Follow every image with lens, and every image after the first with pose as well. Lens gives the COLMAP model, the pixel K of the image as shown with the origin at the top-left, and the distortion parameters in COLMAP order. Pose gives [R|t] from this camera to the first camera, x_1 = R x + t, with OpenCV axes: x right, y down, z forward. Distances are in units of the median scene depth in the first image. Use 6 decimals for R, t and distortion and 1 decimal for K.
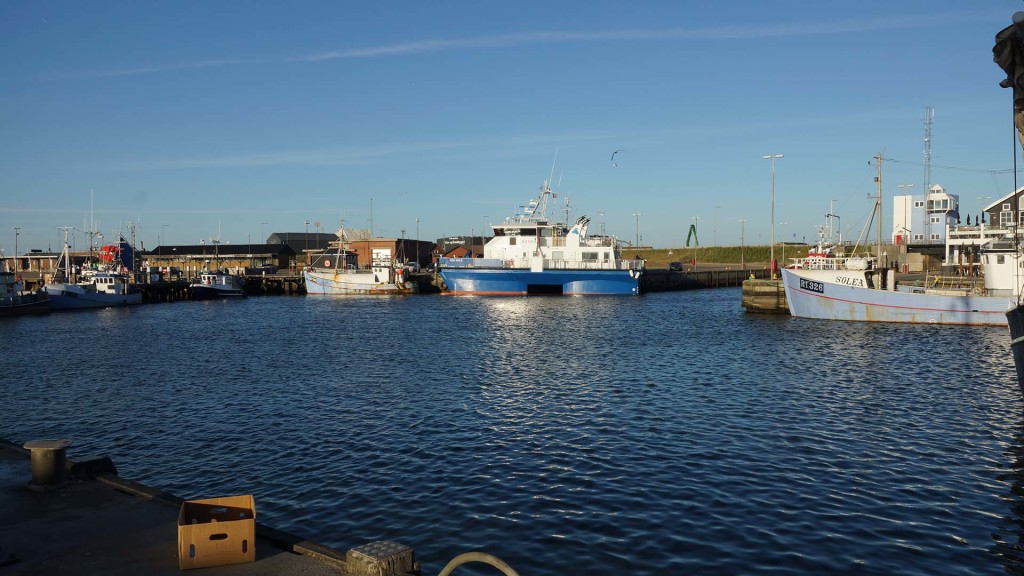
lens RADIAL K [[857.1, 0, 515.8], [0, 857.1, 289.6], [0, 0, 1]] dist [0.028697, 0.004690]
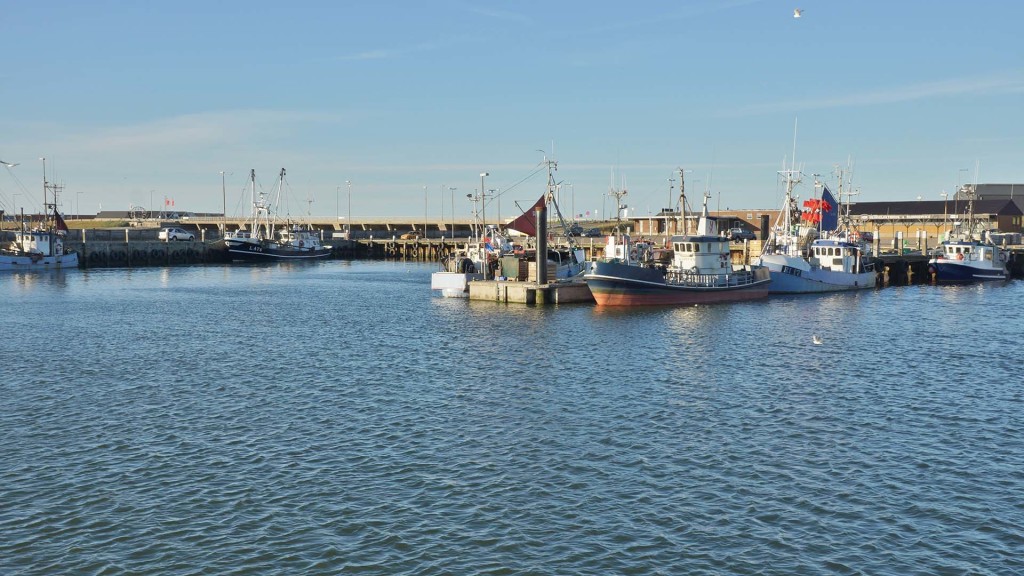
lens RADIAL K [[1098.1, 0, 512.0], [0, 1098.1, 288.0], [0, 0, 1]] dist [0.009482, 0.002124]
pose [[0.814644, 0.042513, -0.578401, -0.153944], [-0.028597, 0.999041, 0.033153, -0.002781], [0.579256, -0.010467, 0.815079, 0.141846]]
